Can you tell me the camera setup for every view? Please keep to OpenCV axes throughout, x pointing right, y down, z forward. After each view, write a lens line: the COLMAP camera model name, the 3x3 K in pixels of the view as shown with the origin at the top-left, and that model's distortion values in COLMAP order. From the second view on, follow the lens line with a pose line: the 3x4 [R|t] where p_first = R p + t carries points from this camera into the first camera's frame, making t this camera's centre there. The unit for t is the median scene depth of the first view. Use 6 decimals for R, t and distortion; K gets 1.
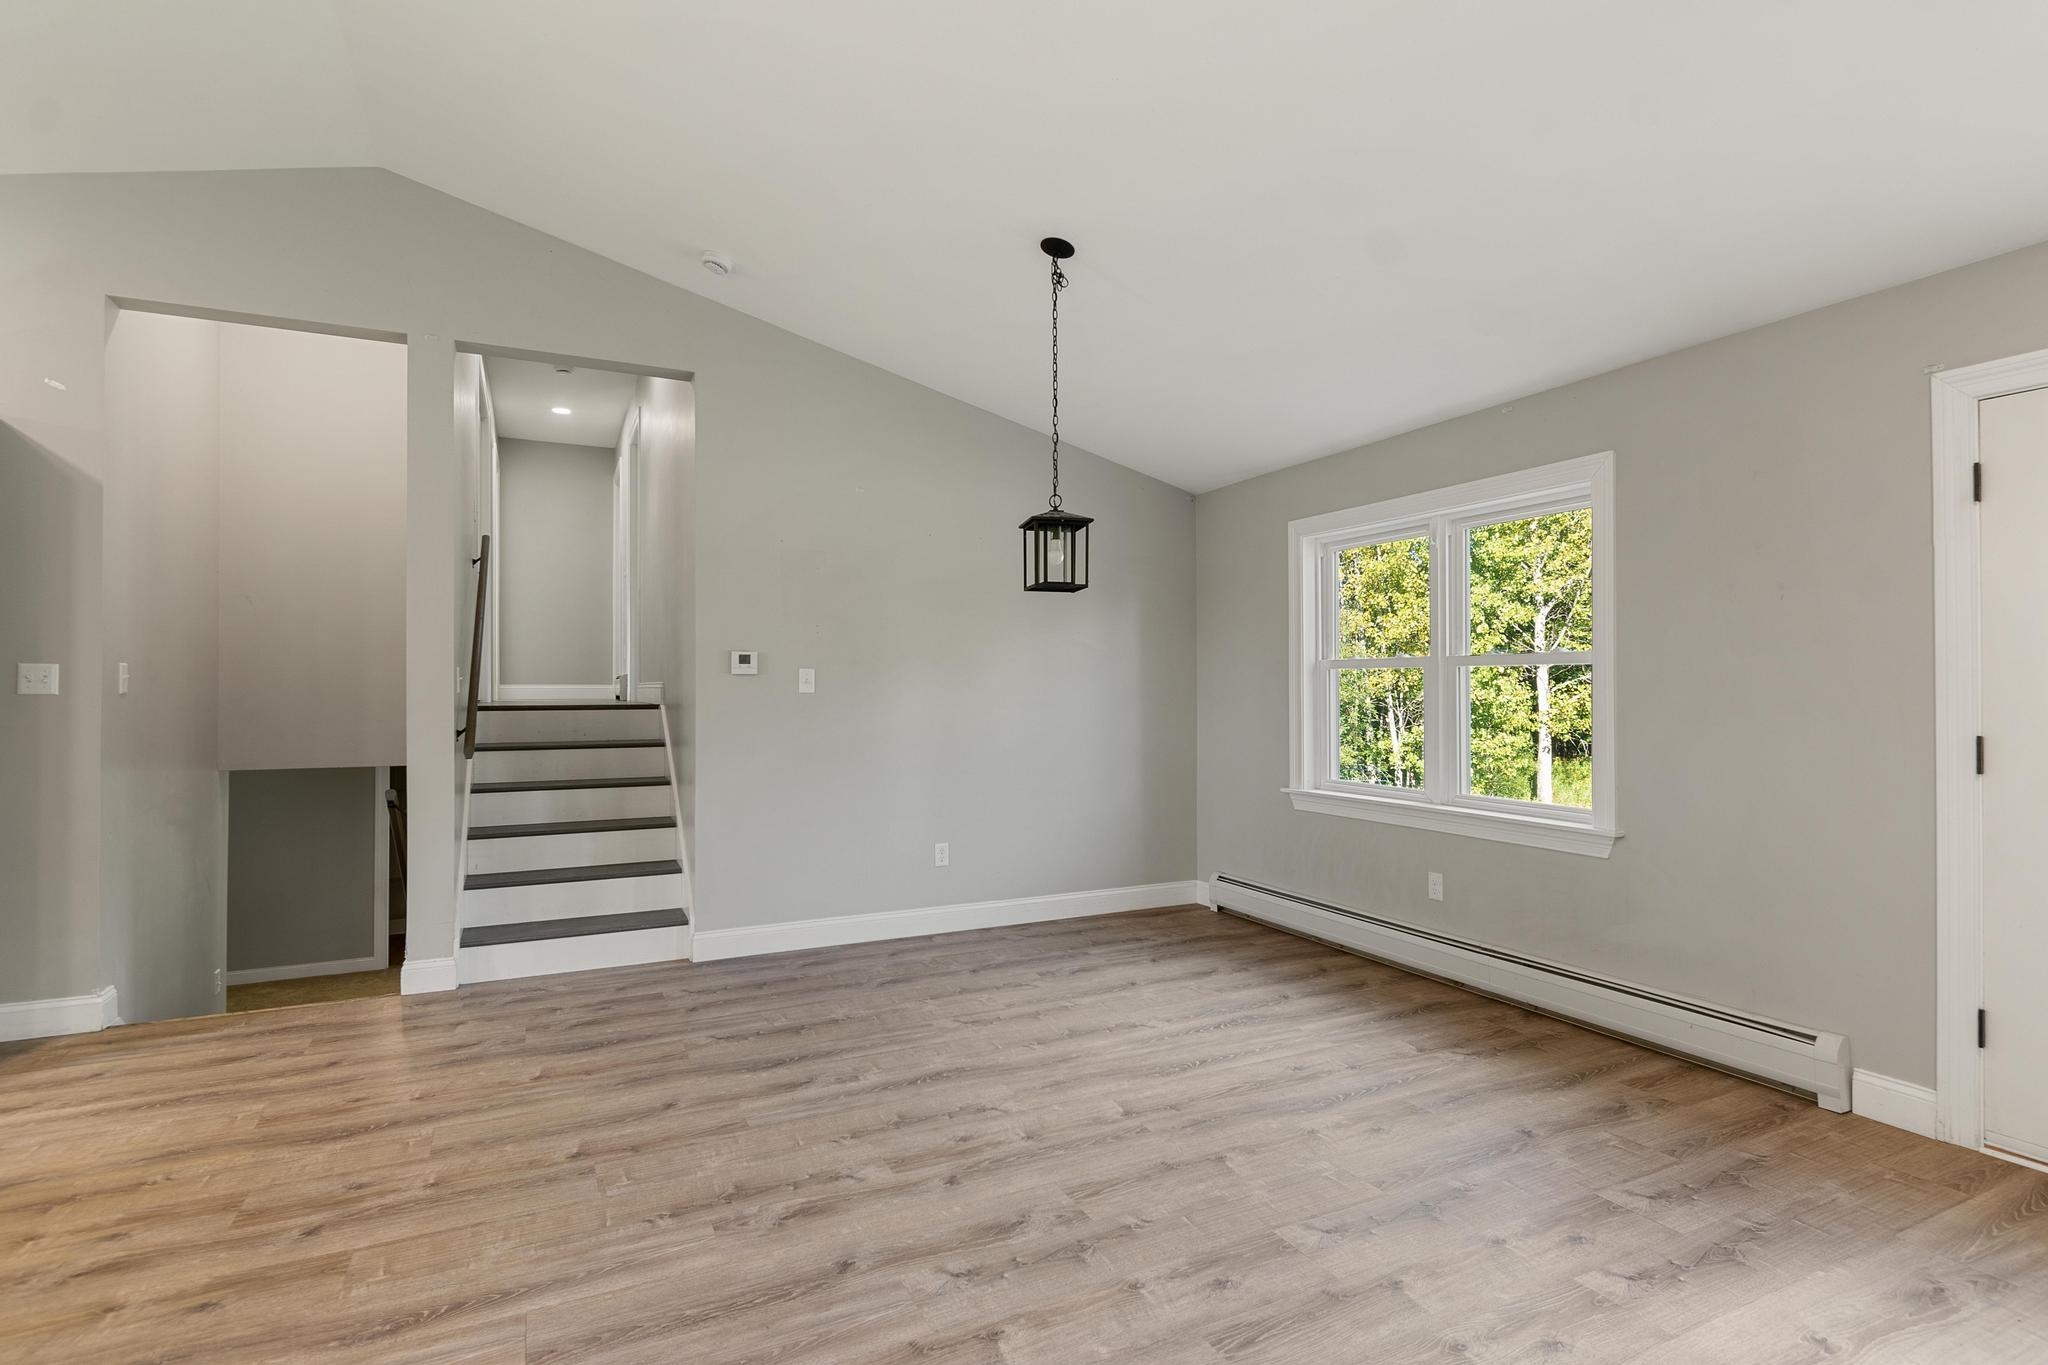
lens RADIAL K [[1010.2, 0, 1031.9], [0, 1010.2, 679.6], [0, 0, 1]] dist [-0.000222, -0.000392]
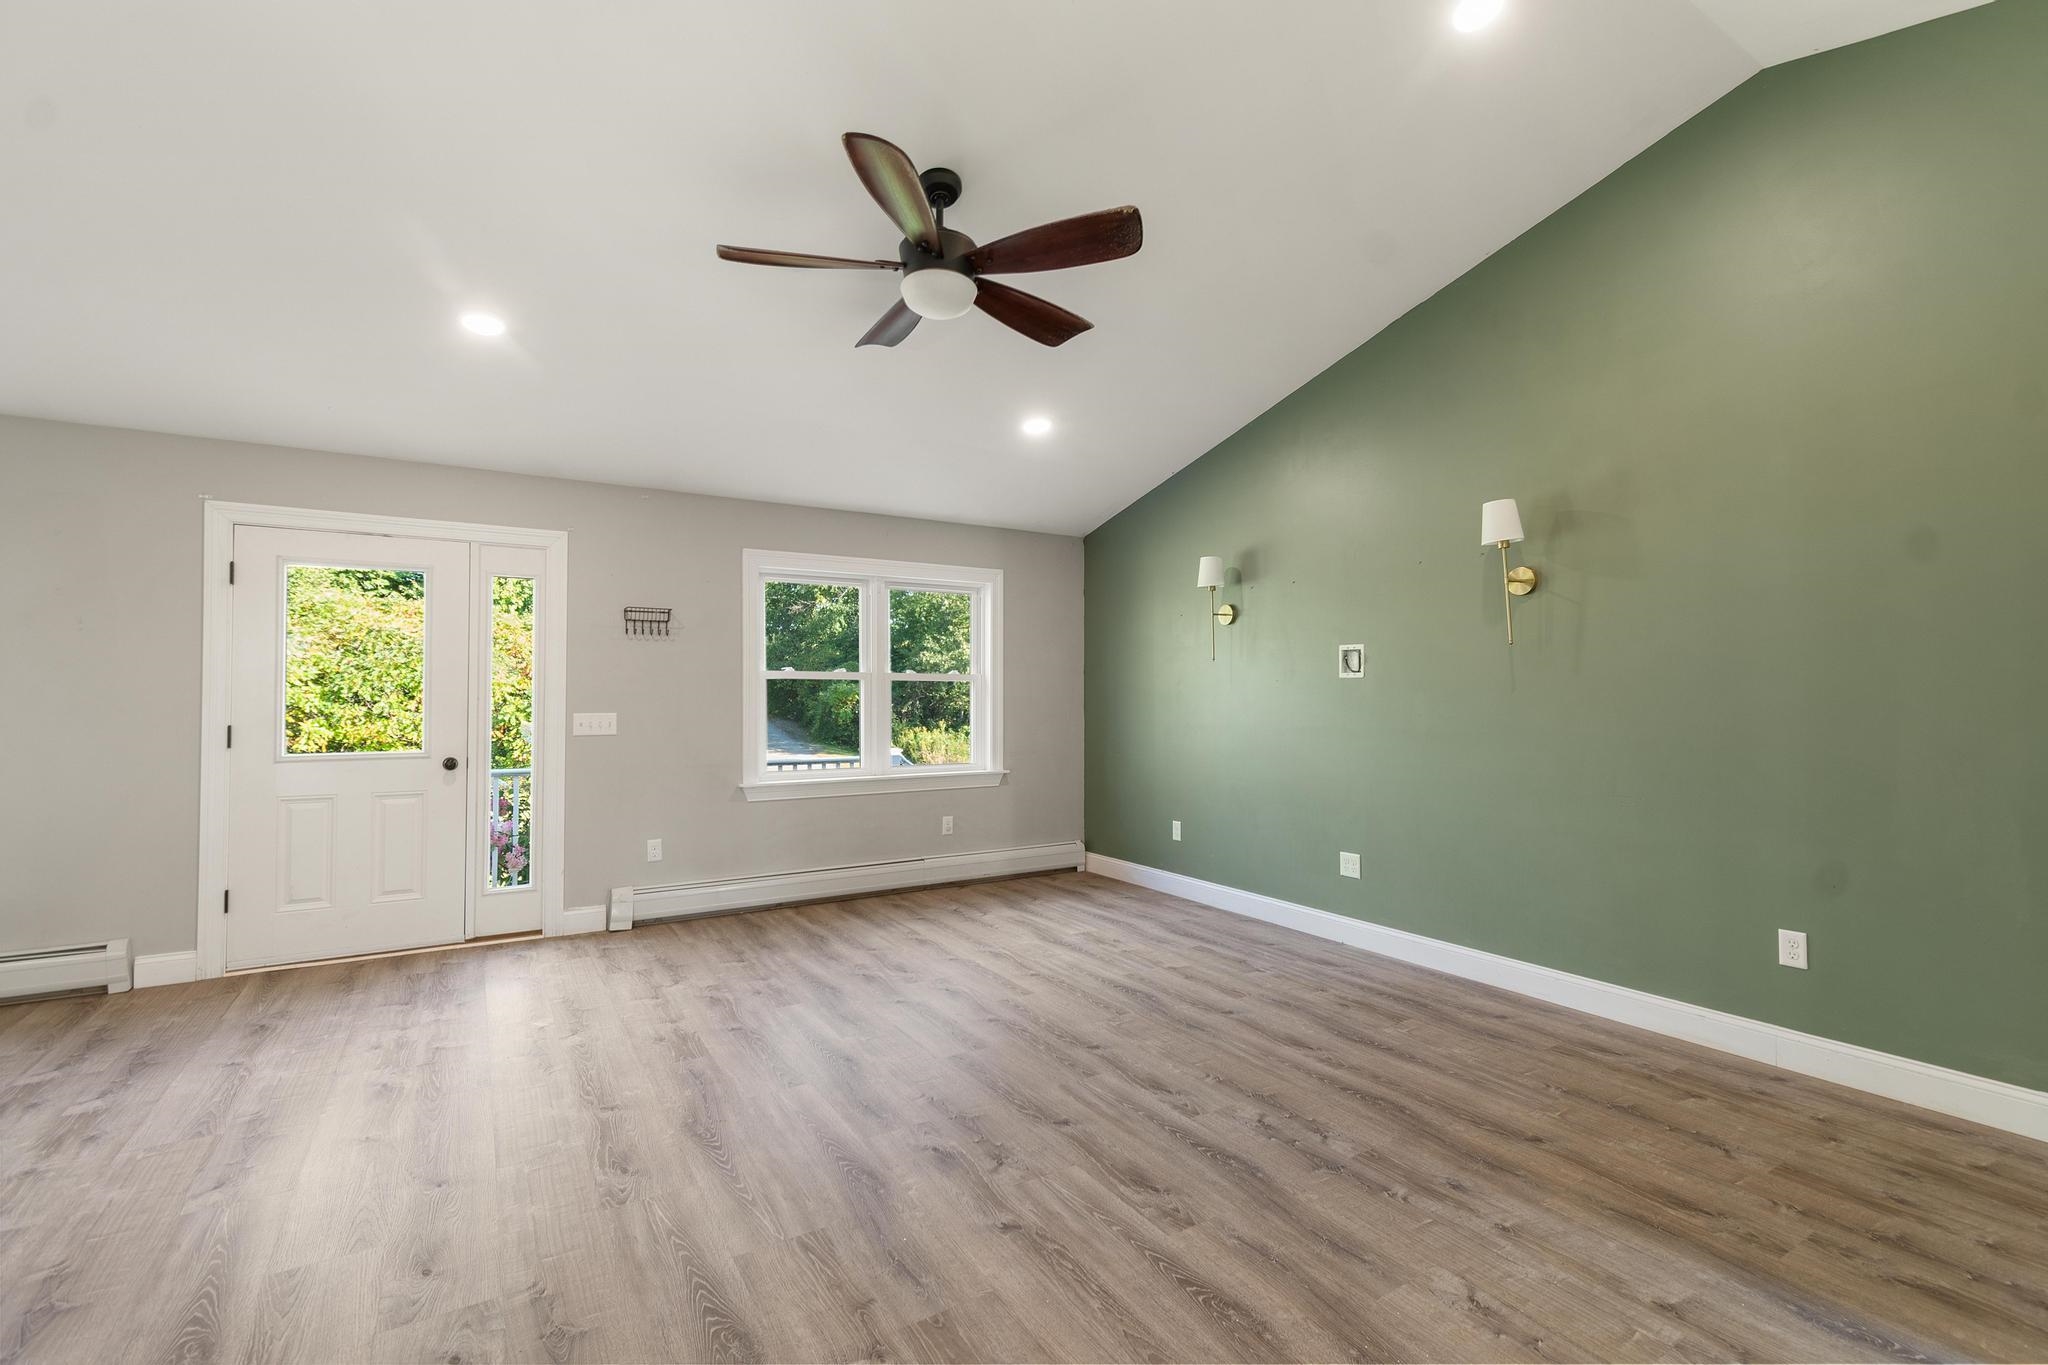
lens RADIAL K [[898.3, 0, 1032.9], [0, 898.3, 681.8], [0, 0, 1]] dist [0.001830, -0.000691]
pose [[-0.101124, 0.018539, 0.994701, -0.502585], [-0.008814, 0.999770, -0.019529, 0.001035], [-0.994835, -0.010743, -0.100937, -0.124848]]
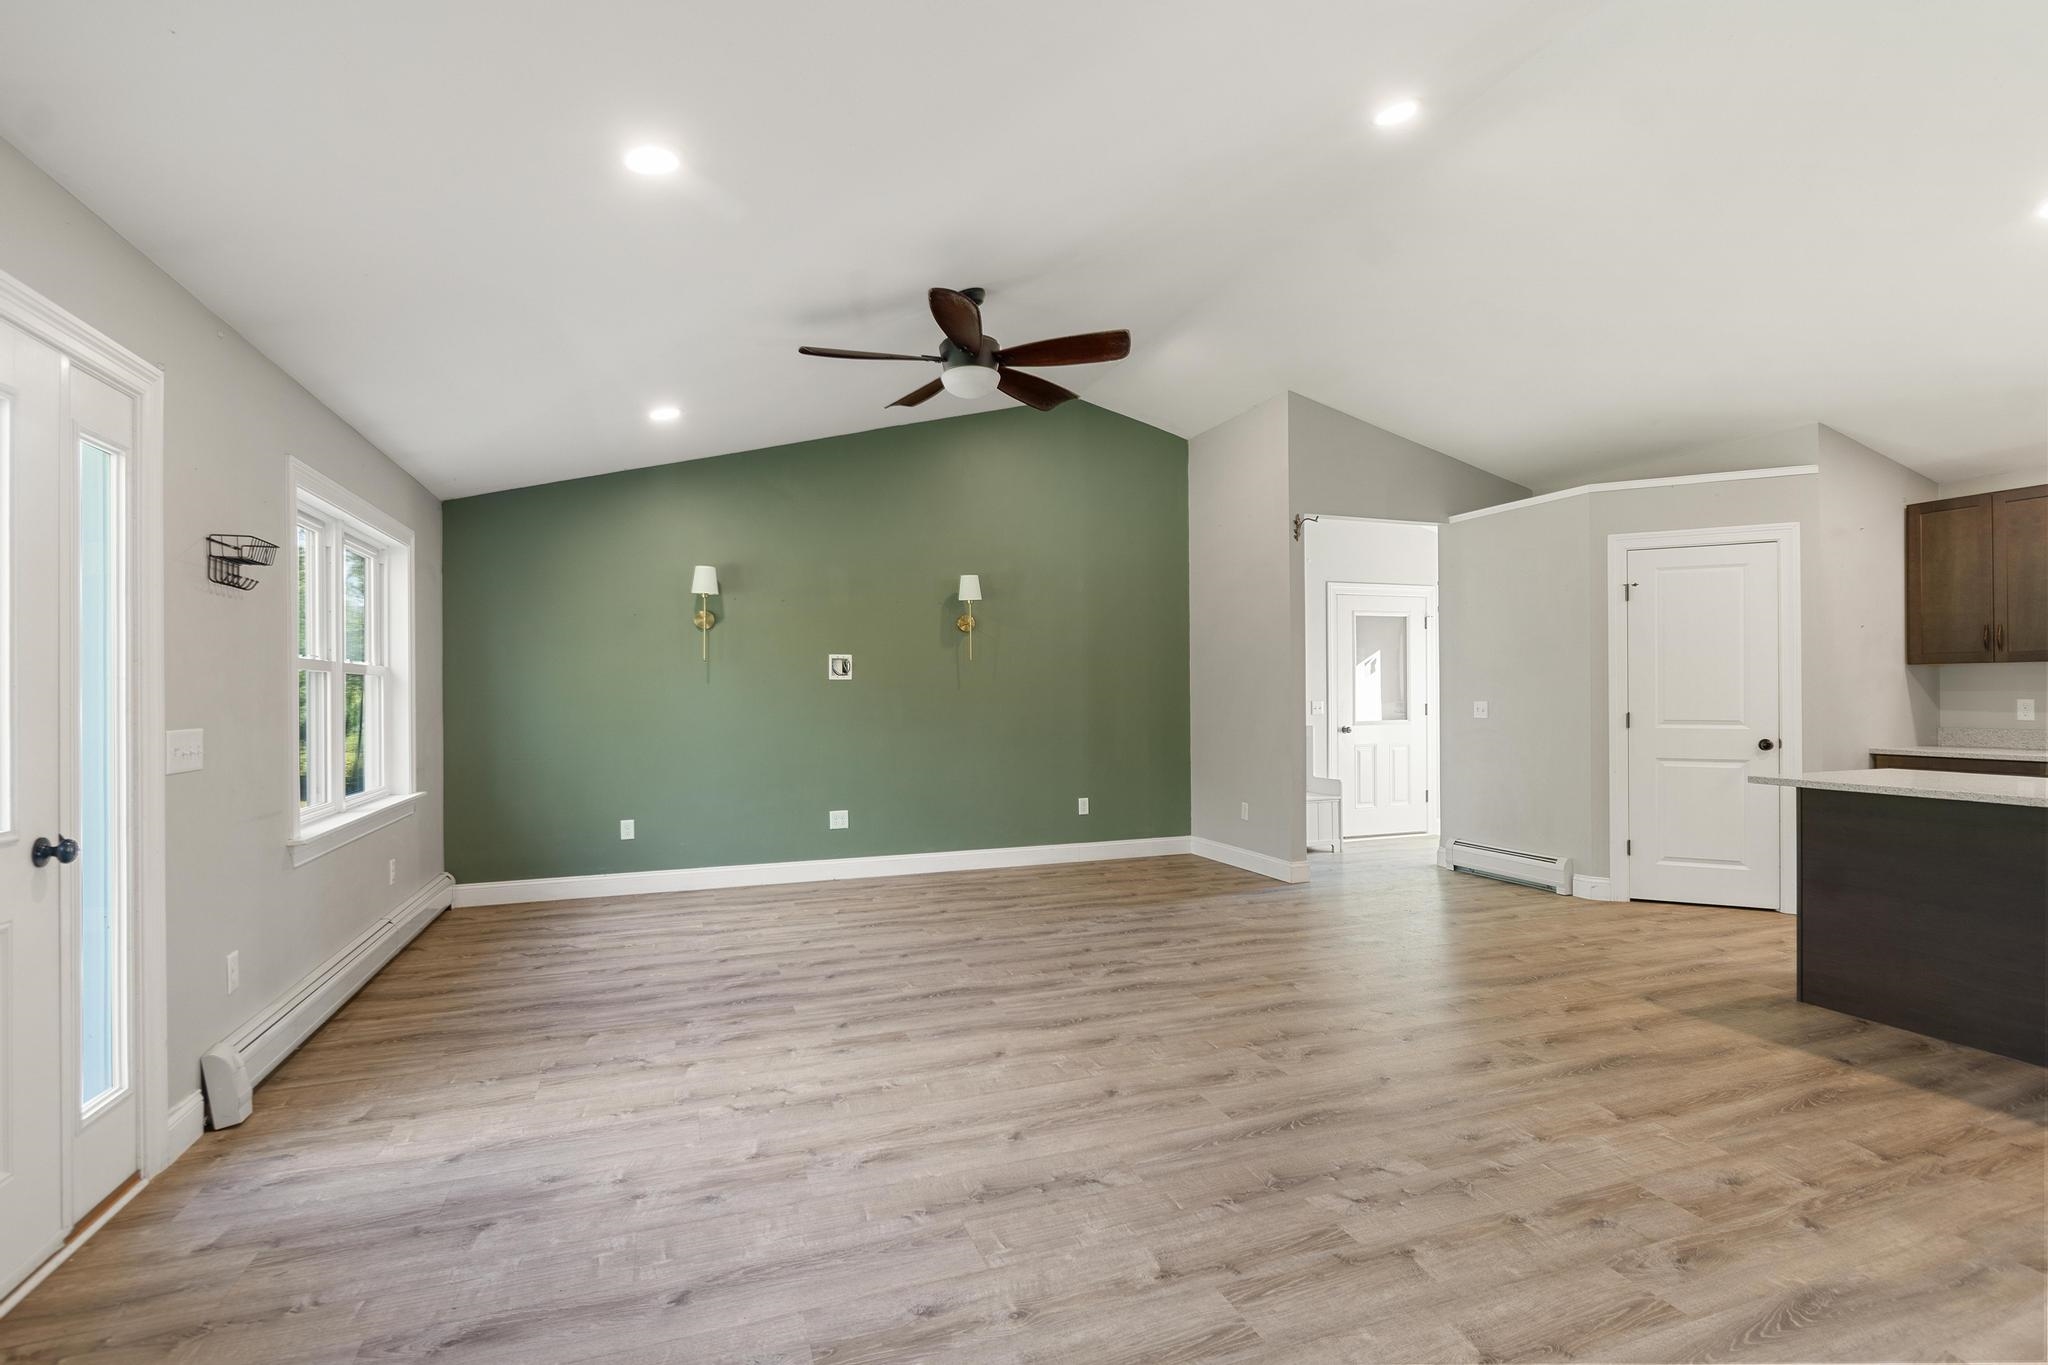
lens RADIAL K [[963.4, 0, 1027.6], [0, 963.4, 690.9], [0, 0, 1]] dist [0.005056, -0.005702]
pose [[-0.994021, 0.010472, 0.108681, 0.155430], [0.009252, 0.999889, -0.011719, 0.012447], [-0.108792, -0.010643, -0.994008, 1.052943]]
